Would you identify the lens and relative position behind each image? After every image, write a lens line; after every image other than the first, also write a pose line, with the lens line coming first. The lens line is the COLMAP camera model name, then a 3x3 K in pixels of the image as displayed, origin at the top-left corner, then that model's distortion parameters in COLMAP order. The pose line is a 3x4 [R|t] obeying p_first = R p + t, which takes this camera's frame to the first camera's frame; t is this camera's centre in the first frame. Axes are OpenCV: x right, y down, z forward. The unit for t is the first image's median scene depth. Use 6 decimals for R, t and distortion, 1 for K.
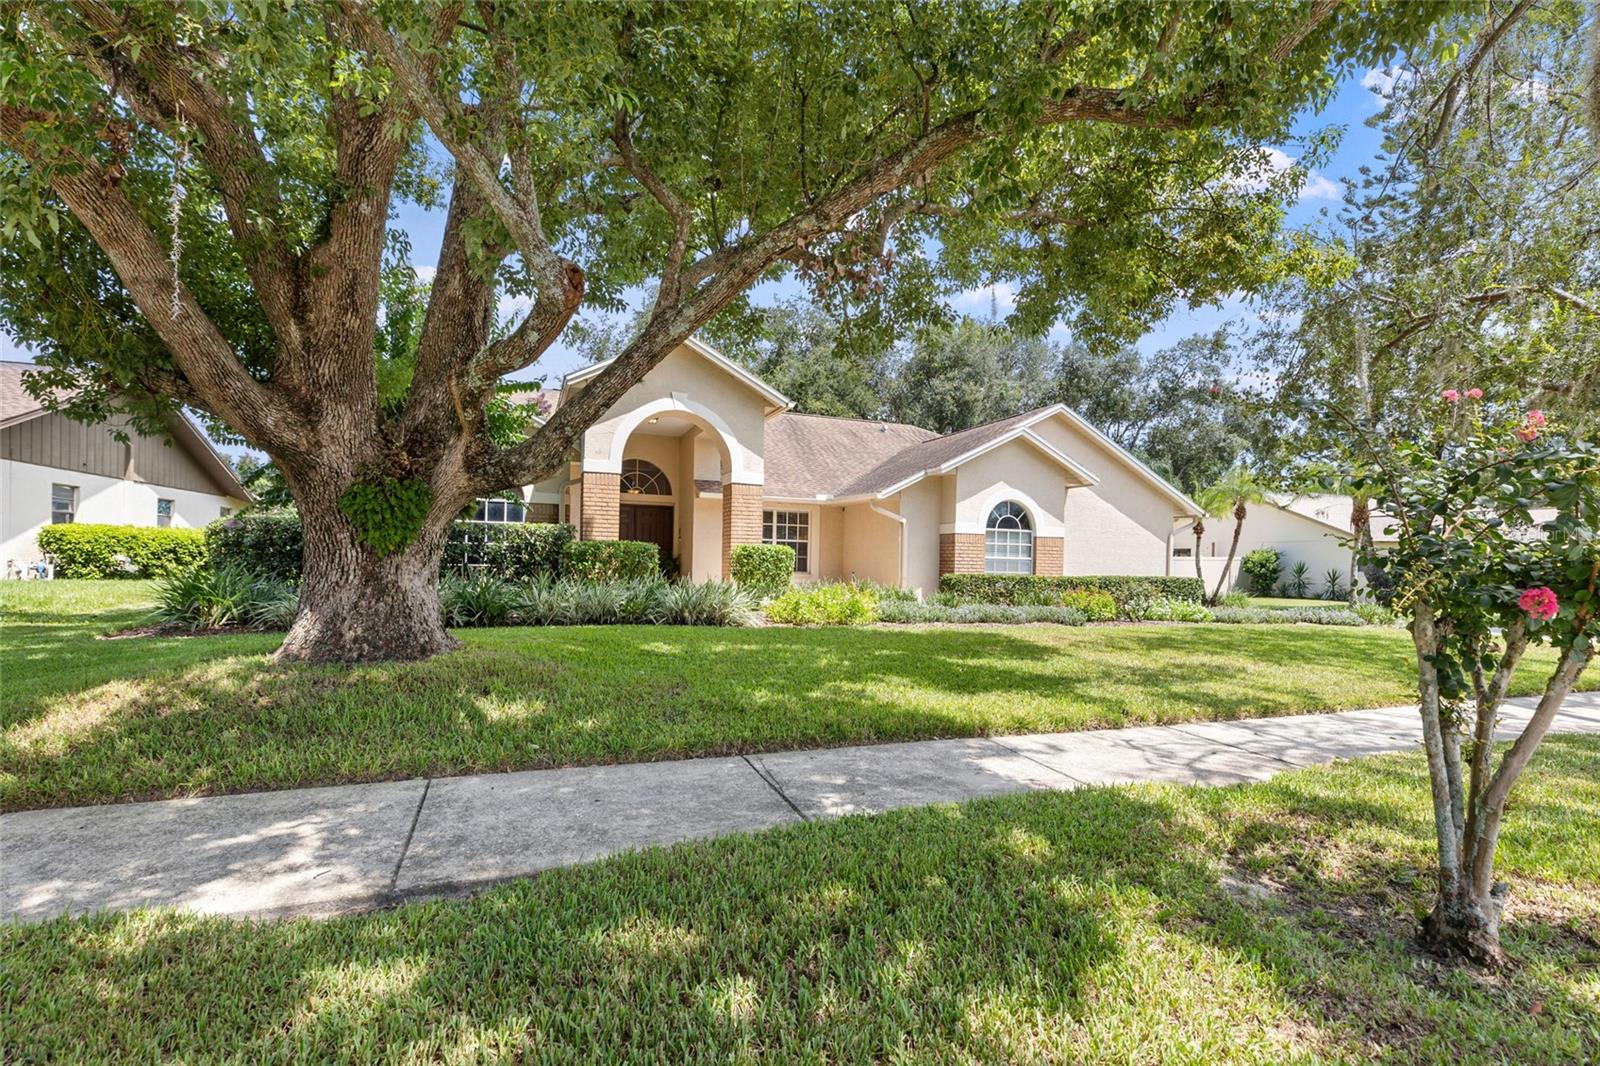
lens RADIAL K [[737.8, 0, 800.0], [0, 737.8, 533.0], [0, 0, 1]] dist [0.000322, 0.000013]
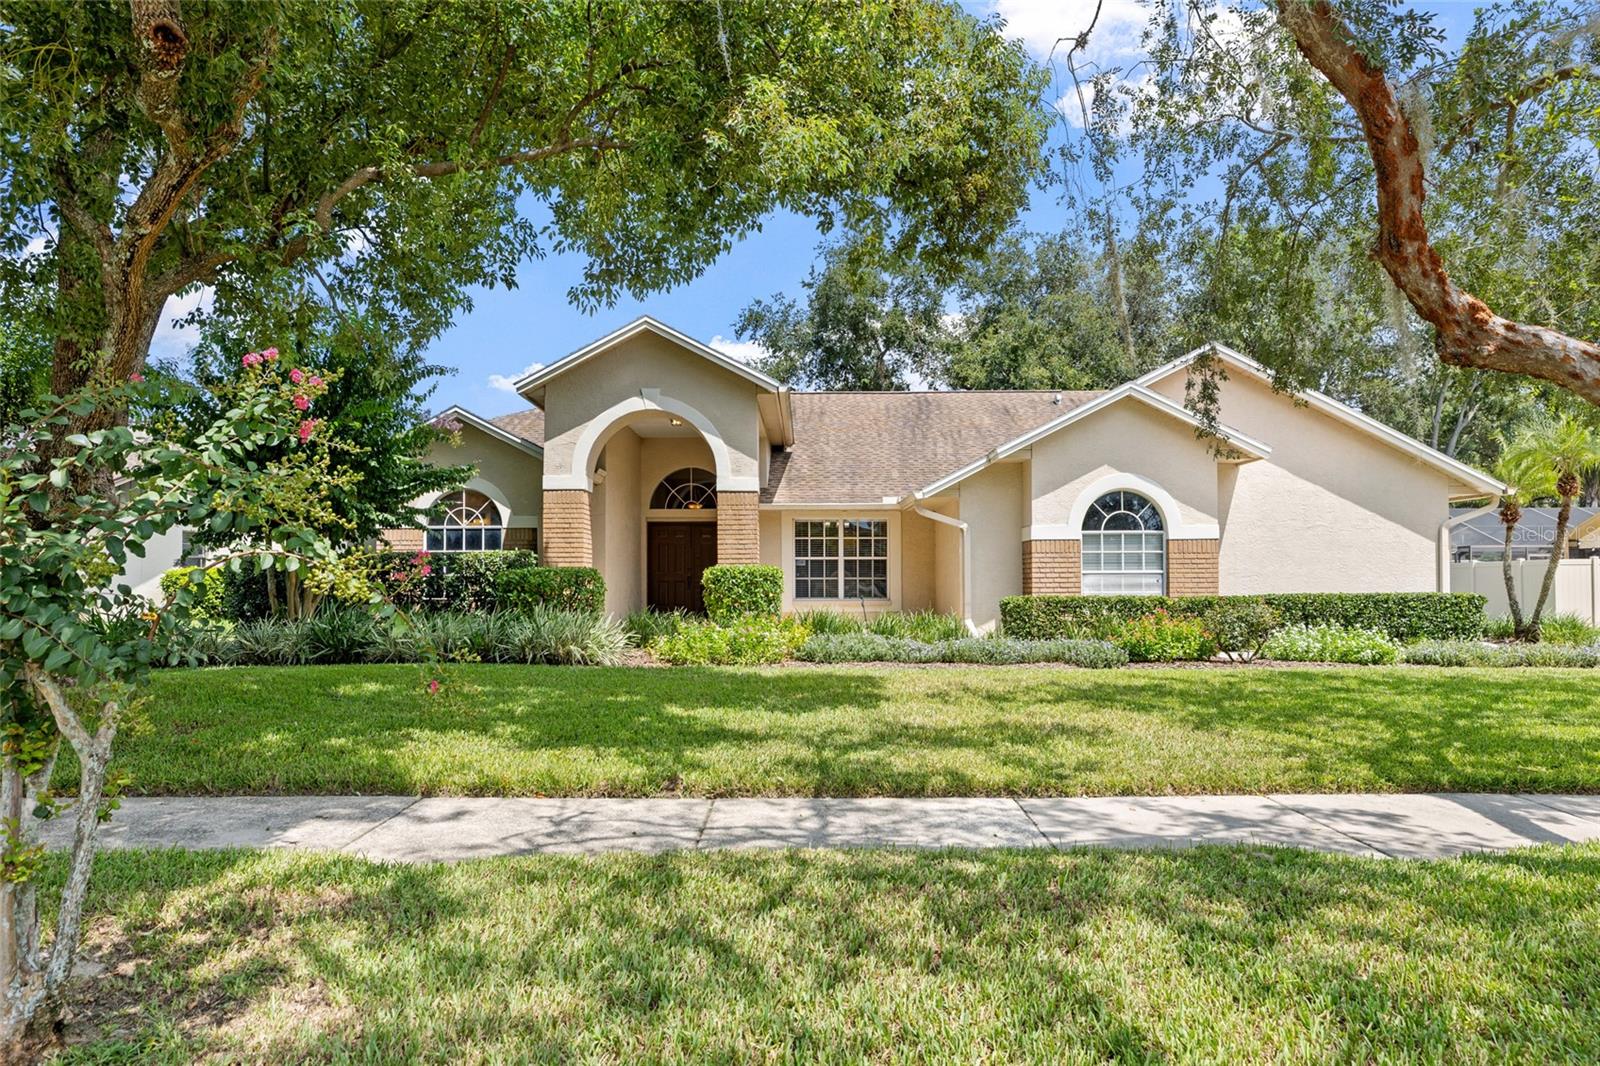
lens RADIAL K [[942.2, 0, 800.0], [0, 942.2, 533.0], [0, 0, 1]] dist [0.001814, 0.000844]
pose [[0.927825, -0.047308, -0.370004, 0.336095], [0.040374, 0.998834, -0.026468, 0.008653], [0.370825, 0.009619, 0.928653, 0.057471]]
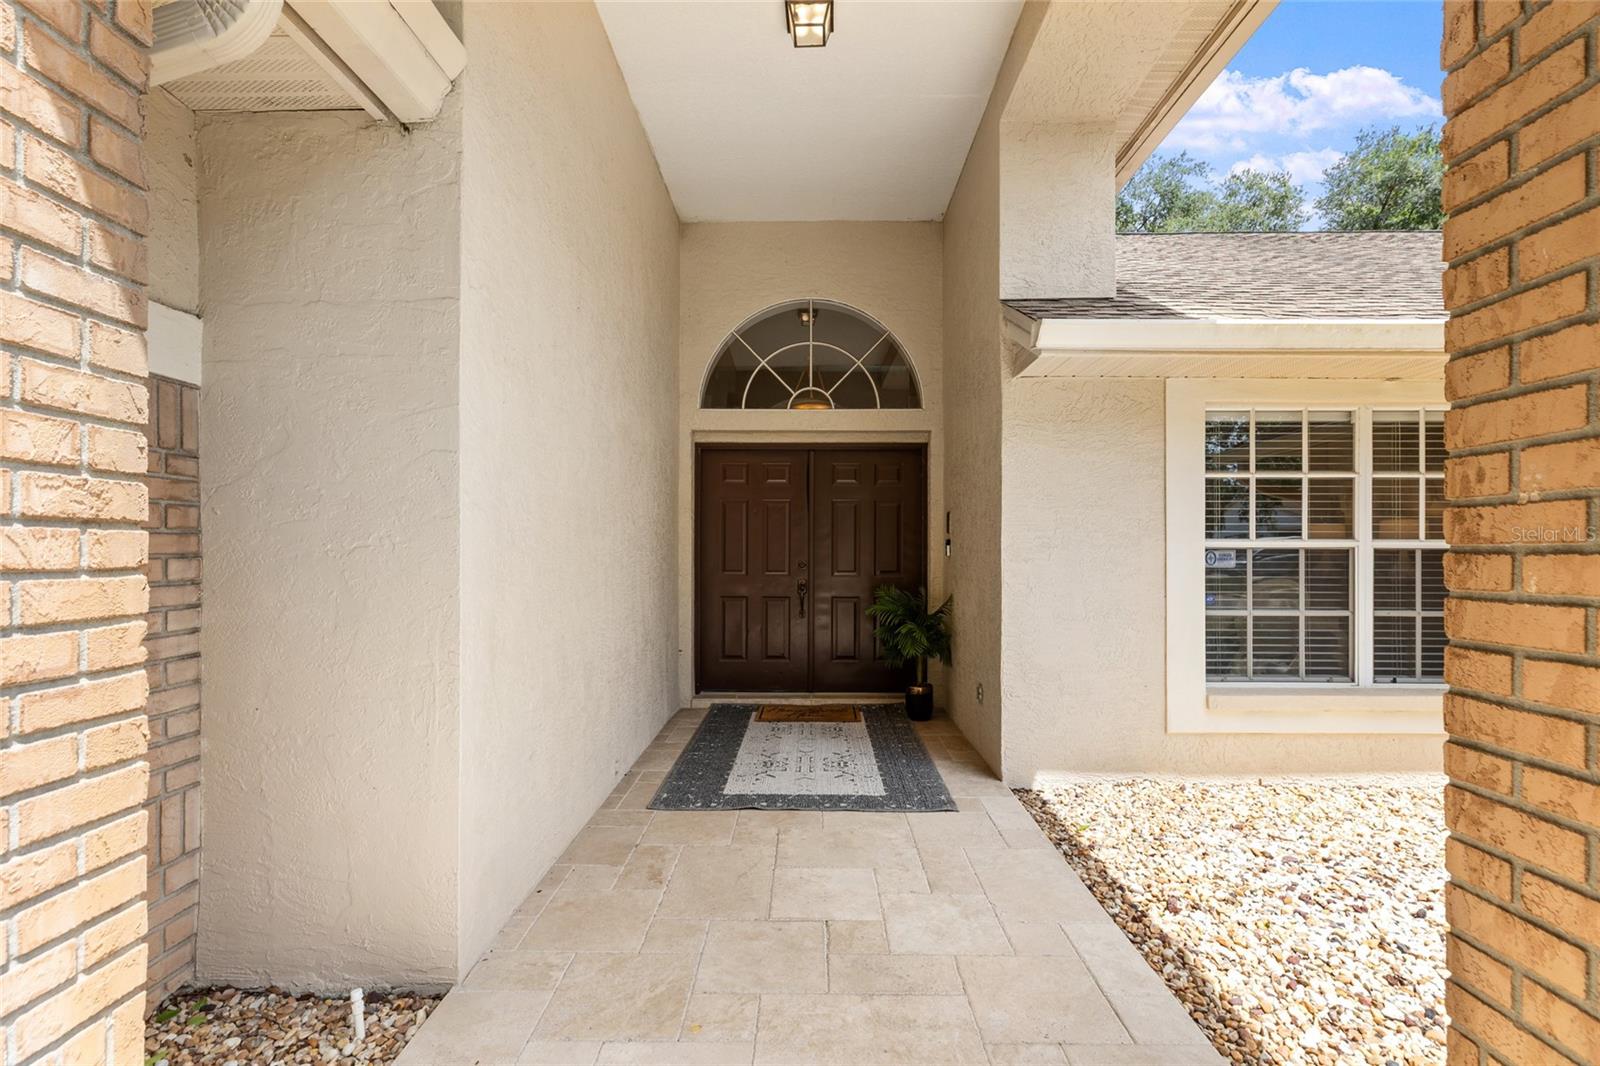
lens RADIAL K [[737.8, 0, 800.0], [0, 737.8, 533.0], [0, 0, 1]] dist [0.000322, 0.000013]
pose [[0.930997, -0.035394, -0.363306, -0.130072], [0.032886, 0.999373, -0.013090, 0.003928], [0.363542, 0.000239, 0.931578, 0.815219]]
